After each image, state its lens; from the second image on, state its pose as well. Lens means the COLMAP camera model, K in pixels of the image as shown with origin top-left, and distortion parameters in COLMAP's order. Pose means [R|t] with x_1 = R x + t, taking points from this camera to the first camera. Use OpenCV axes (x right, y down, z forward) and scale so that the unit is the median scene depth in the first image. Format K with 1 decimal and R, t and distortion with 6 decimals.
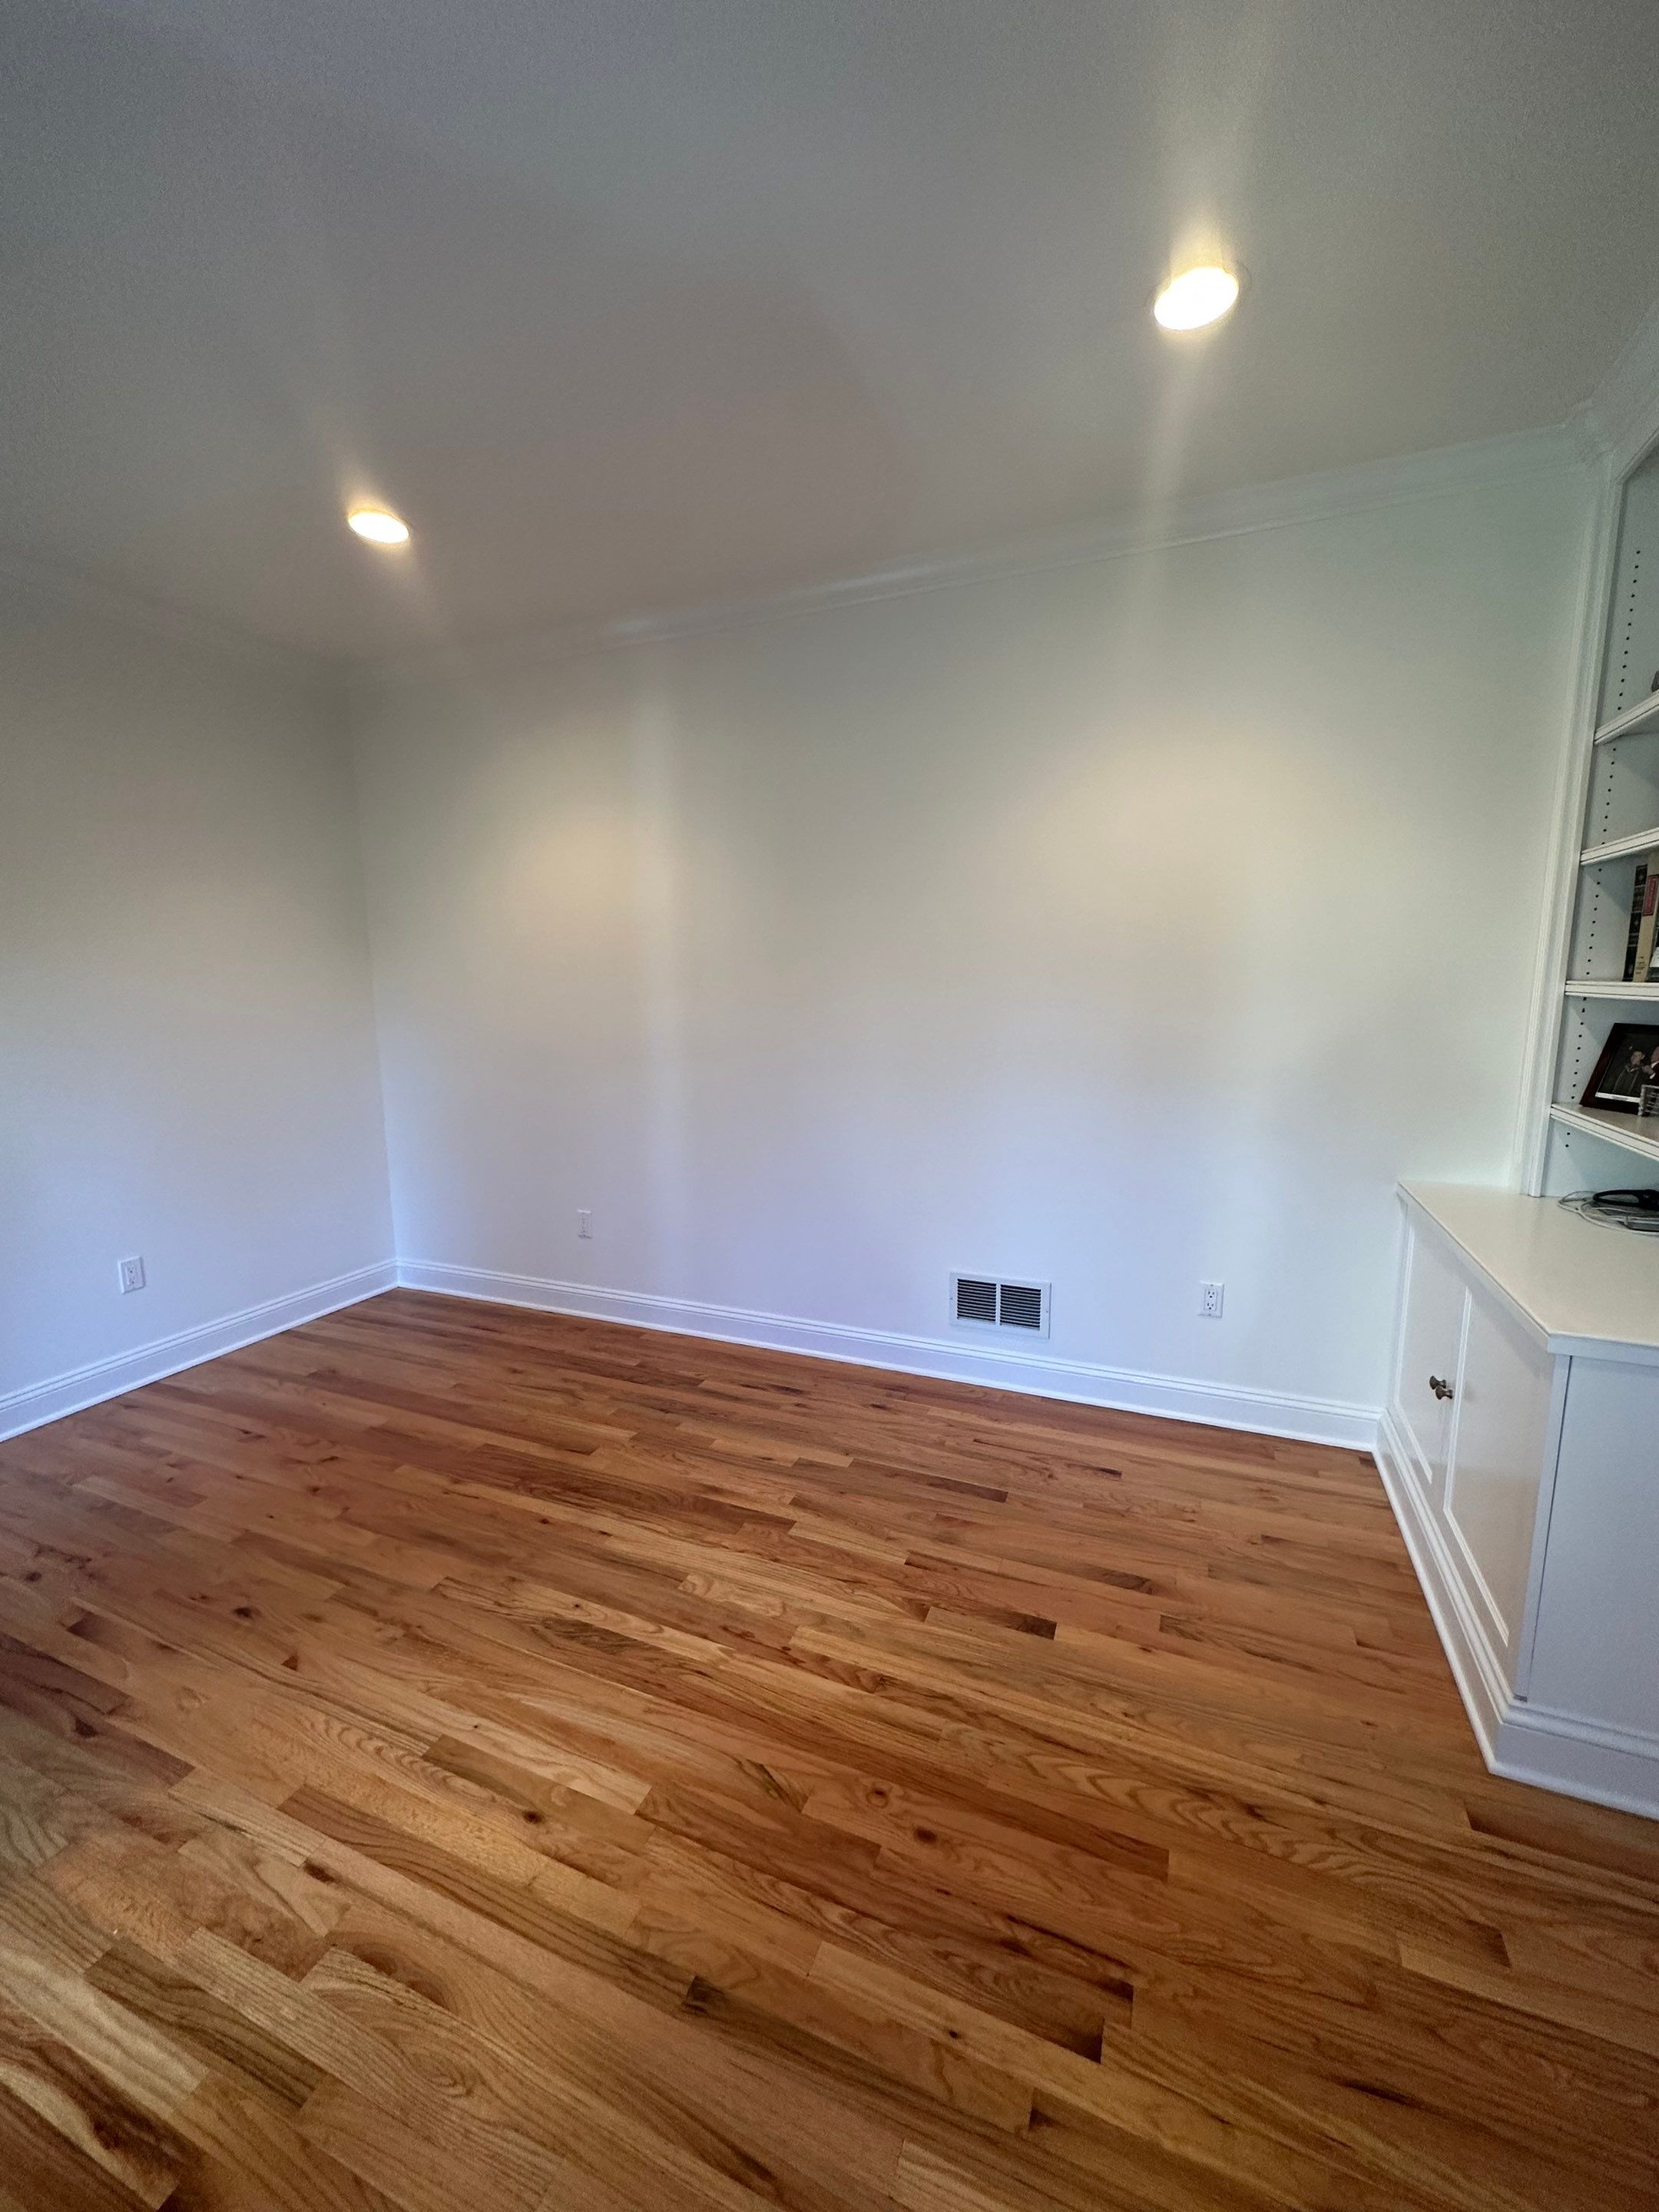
lens RADIAL K [[878.8, 0, 826.3], [0, 878.8, 1099.4], [0, 0, 1]] dist [-0.001589, 0.000565]
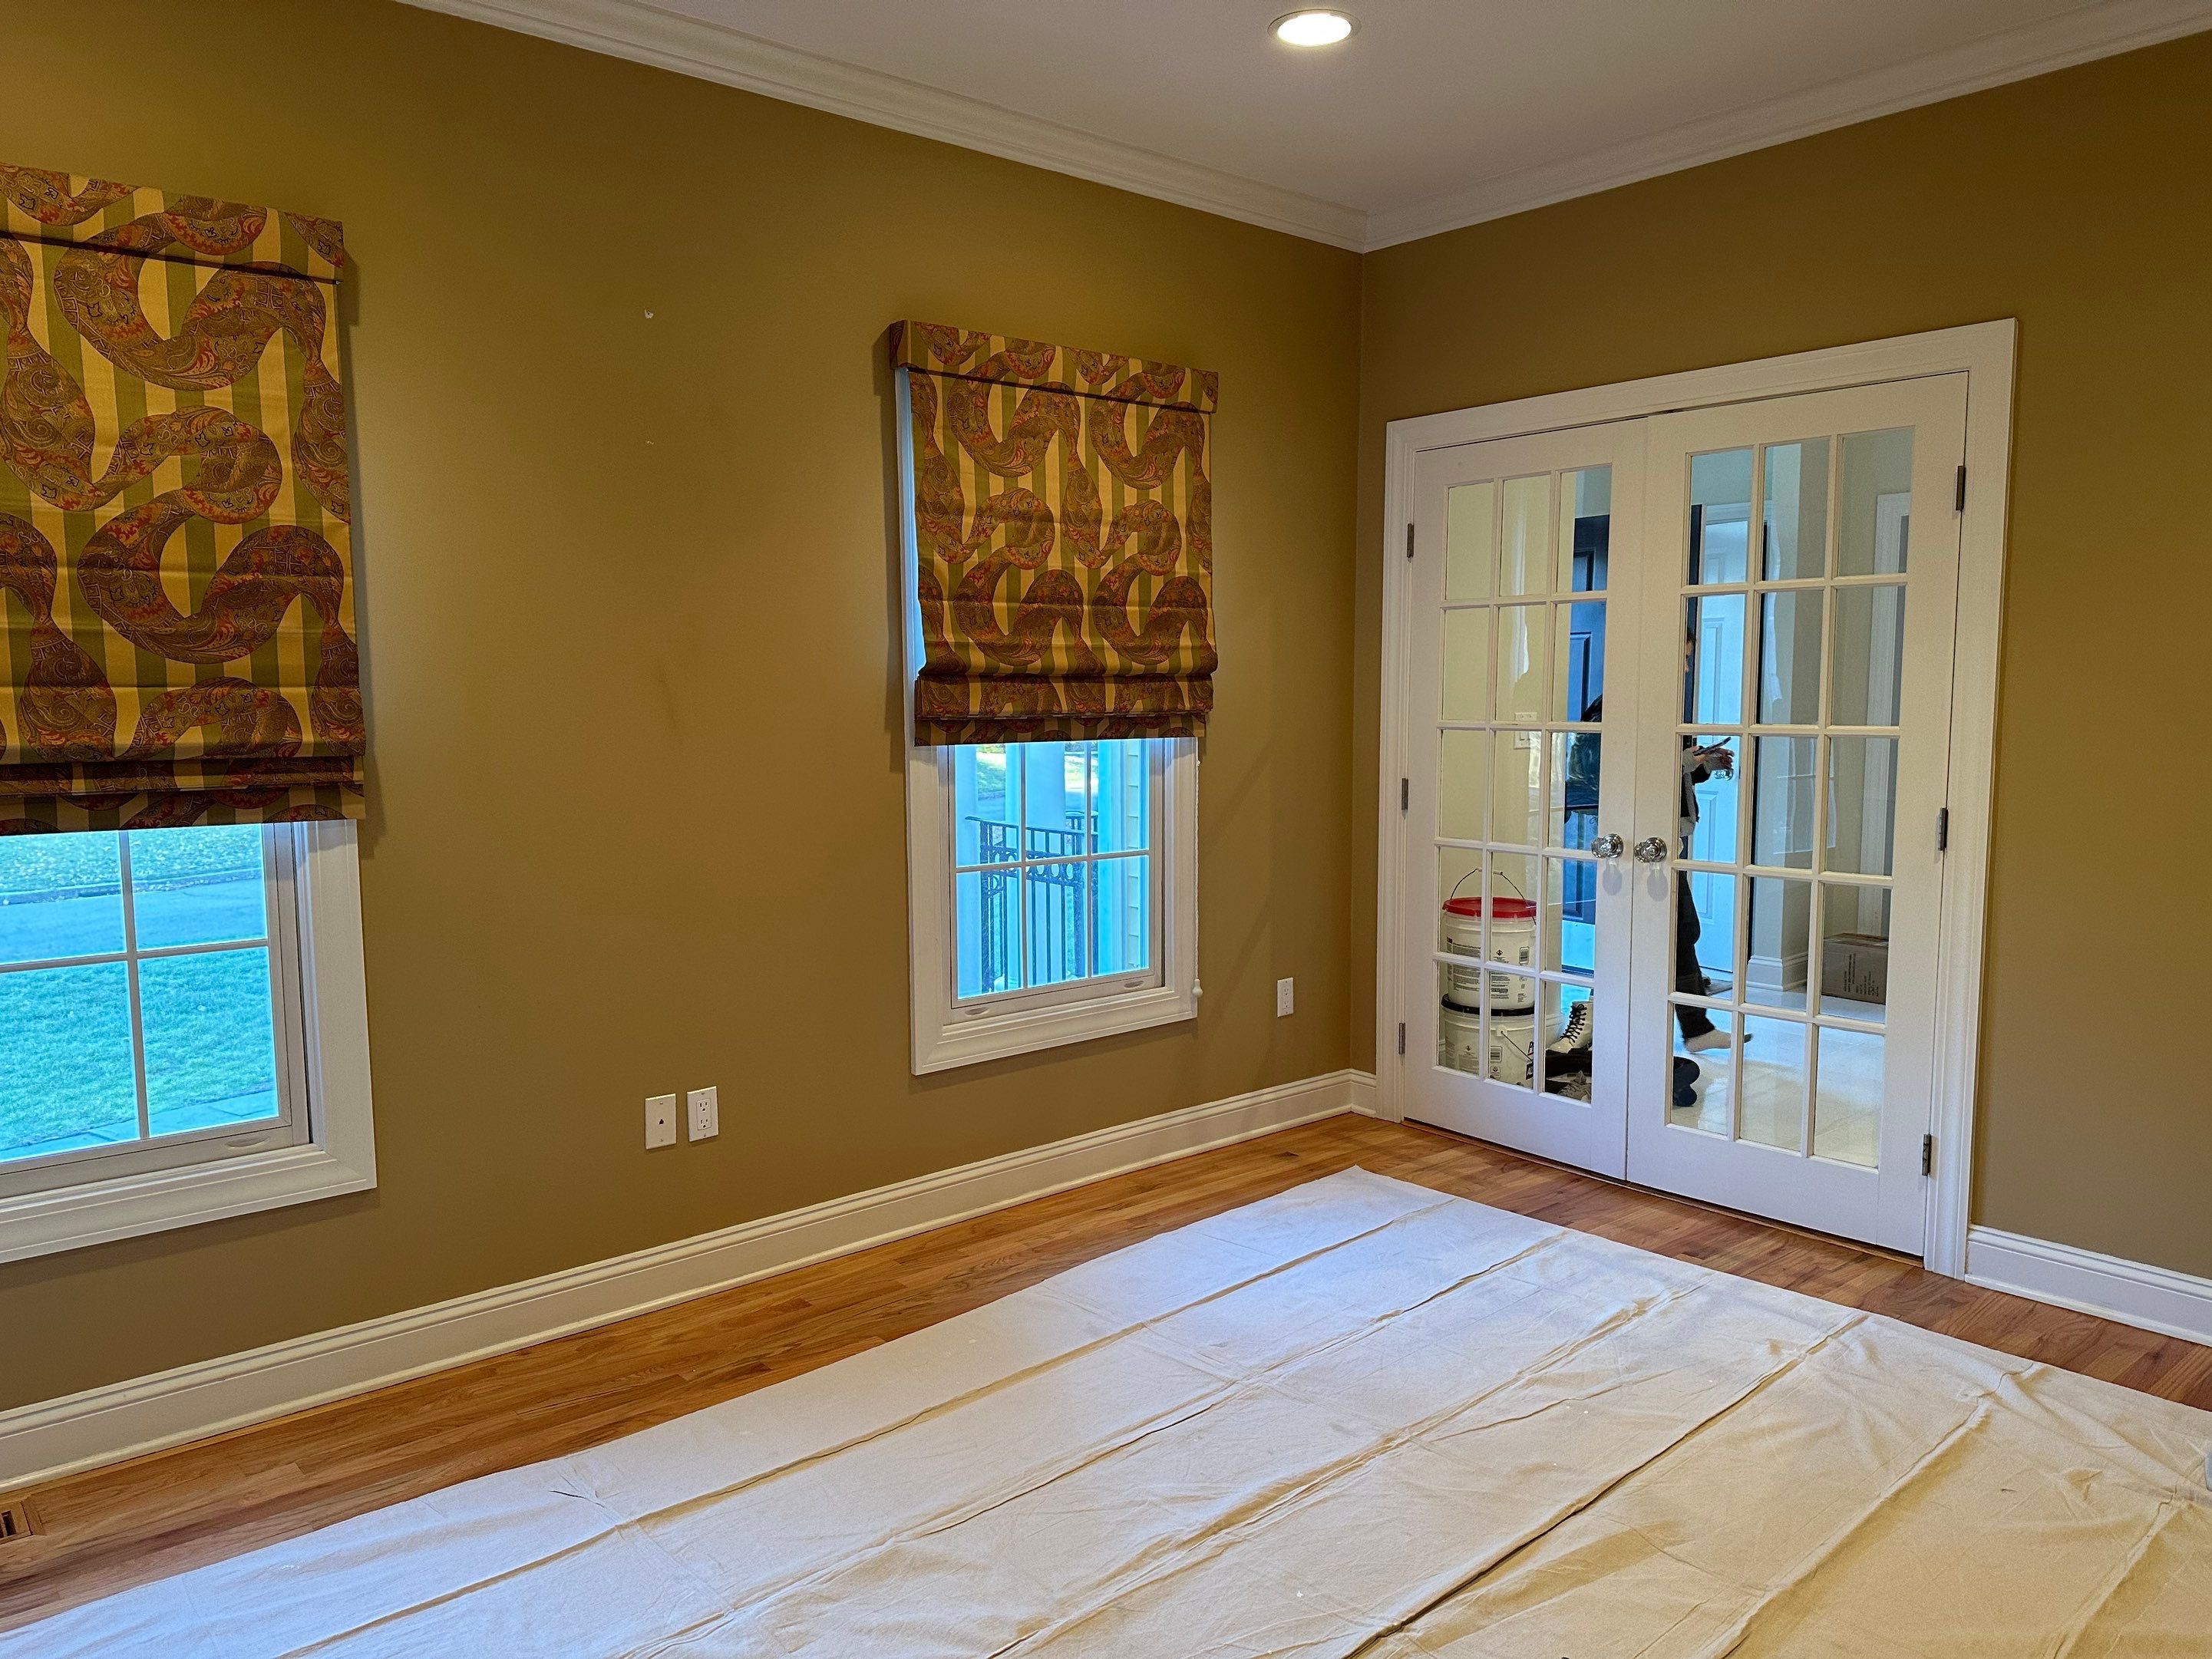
lens RADIAL K [[1556.1, 0, 1099.2], [0, 1556.1, 827.7], [0, 0, 1]] dist [0.021844, -0.017427]
pose [[-0.447693, 0.096336, -0.888983, 0.596265], [-0.117046, 0.979312, 0.165070, -0.124298], [0.886494, 0.177953, -0.427155, 1.048842]]
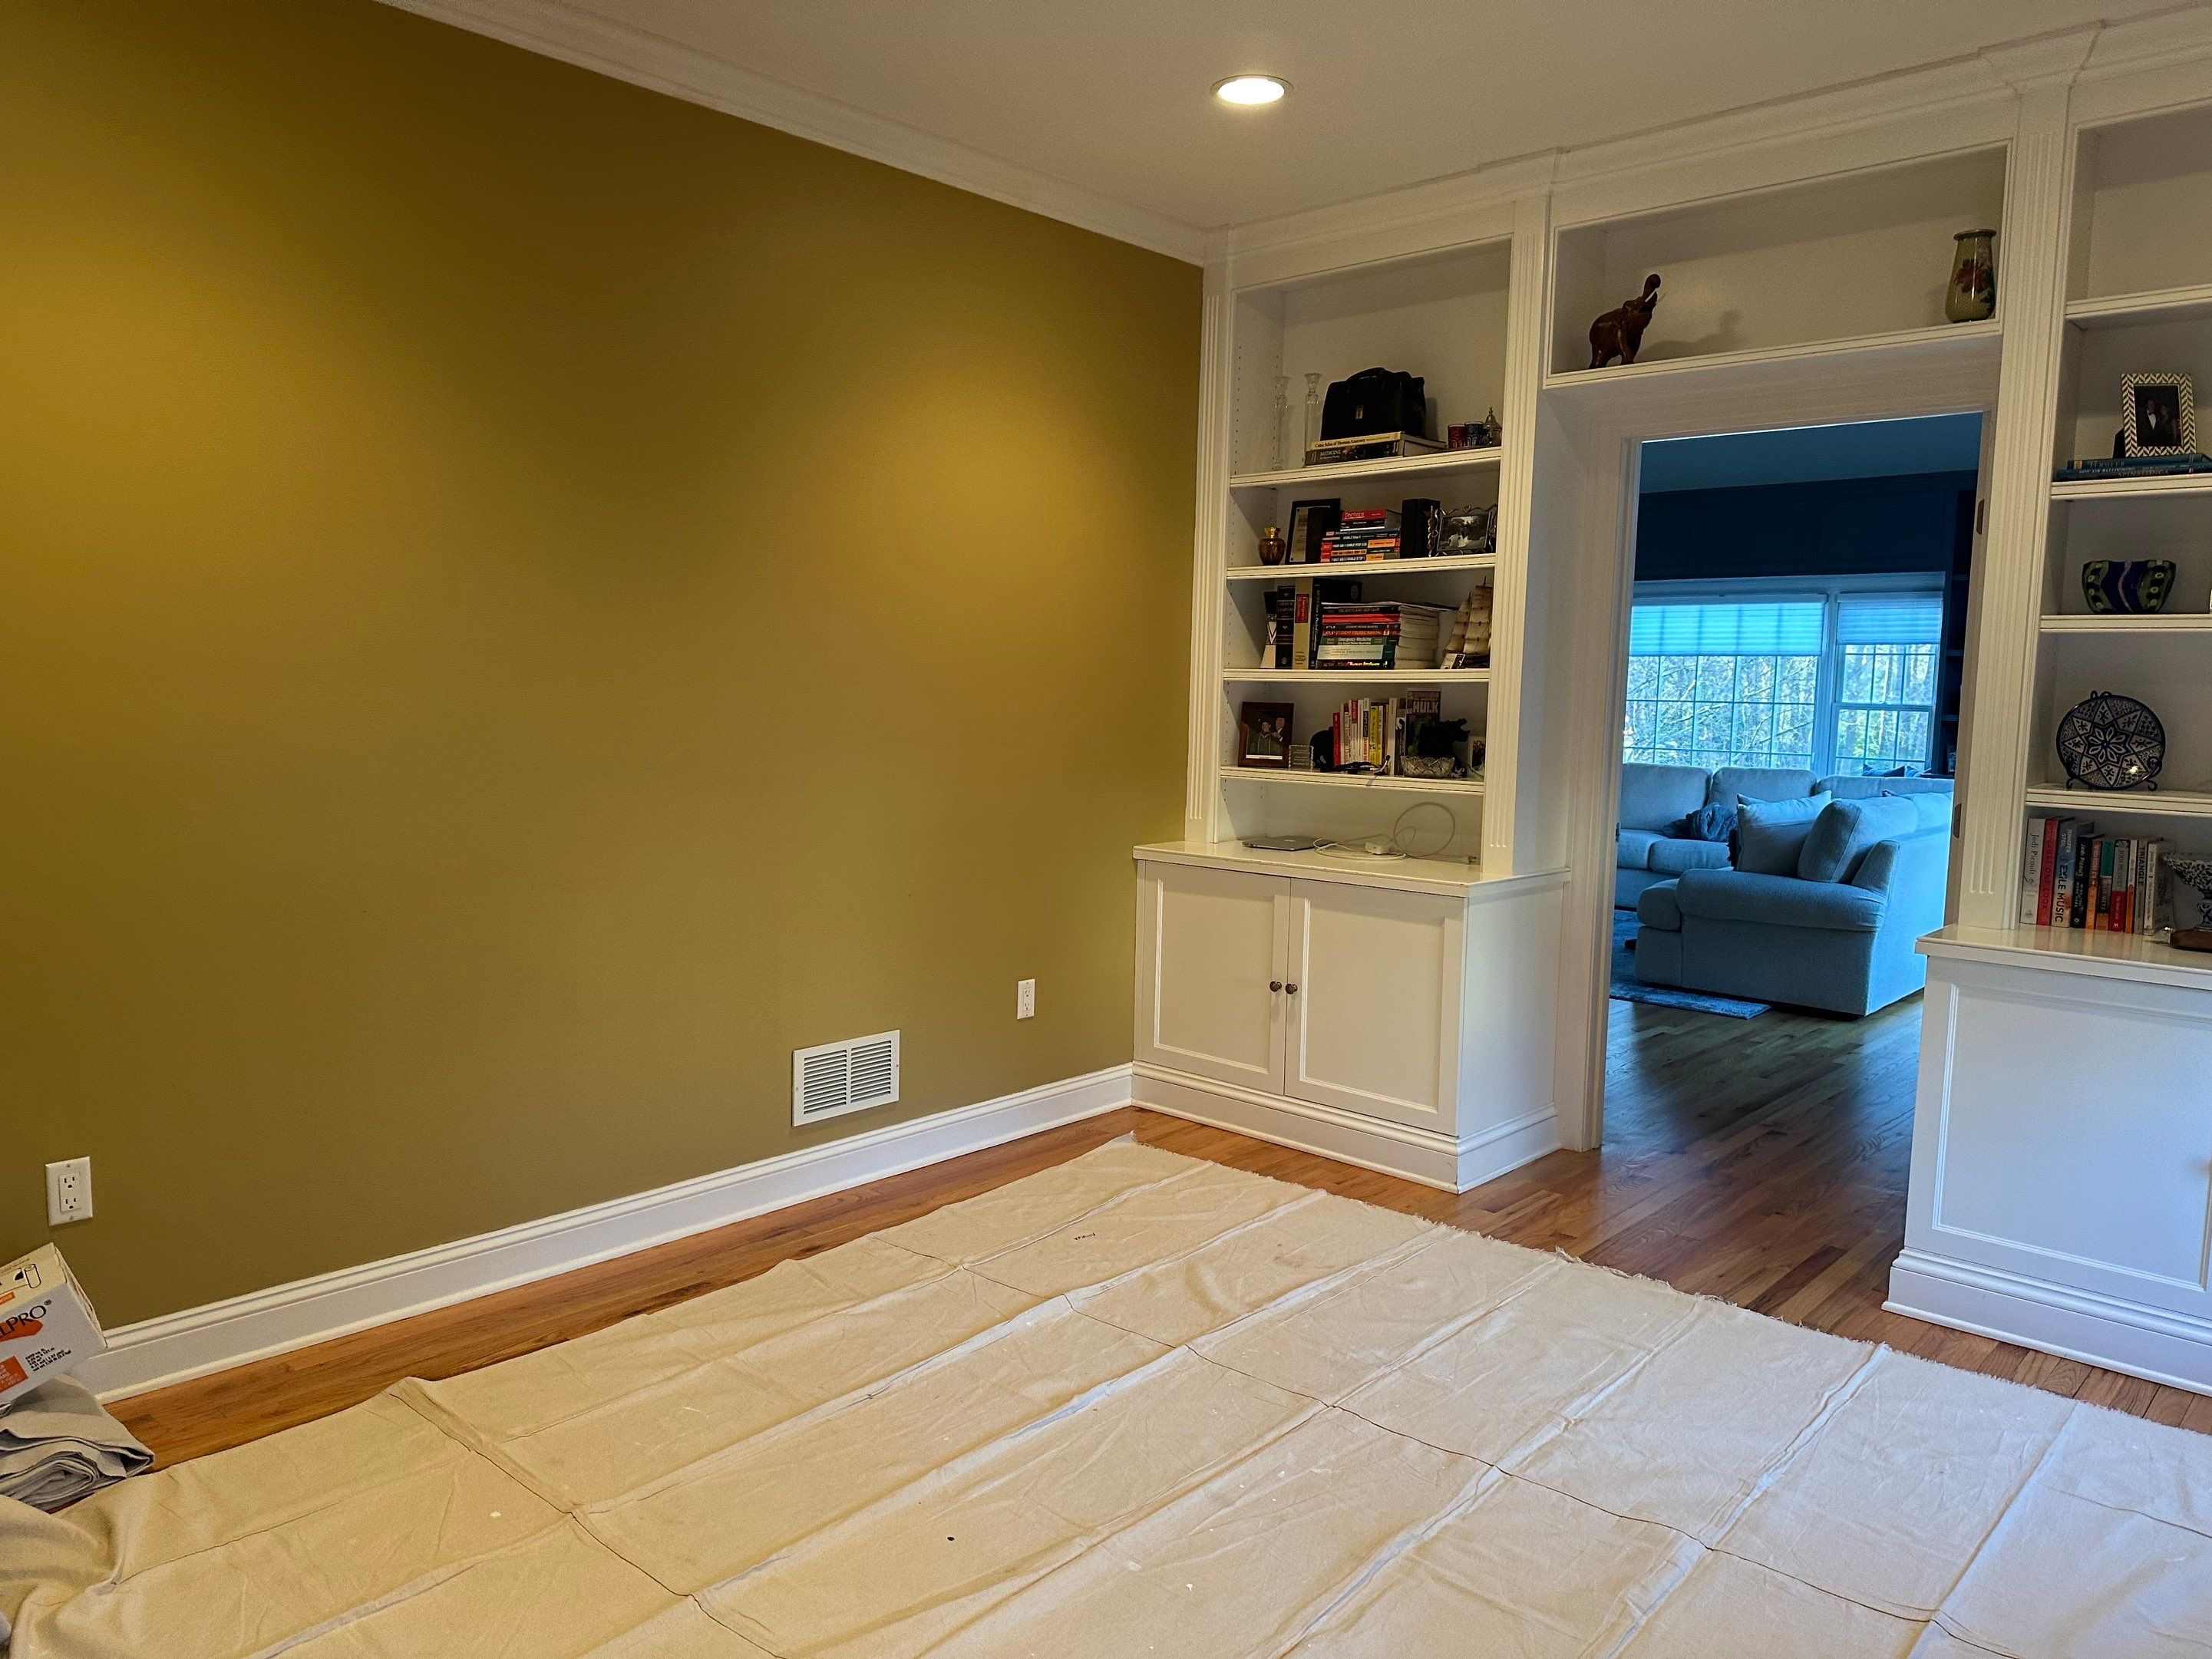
lens RADIAL K [[1556.1, 0, 1110.0], [0, 1556.1, 832.8], [0, 0, 1]] dist [0.021844, -0.017427]
pose [[0.337113, -0.080184, 0.938043, -1.383470], [0.112757, 0.992633, 0.044328, -0.018395], [-0.934688, 0.090828, 0.343671, 0.420136]]
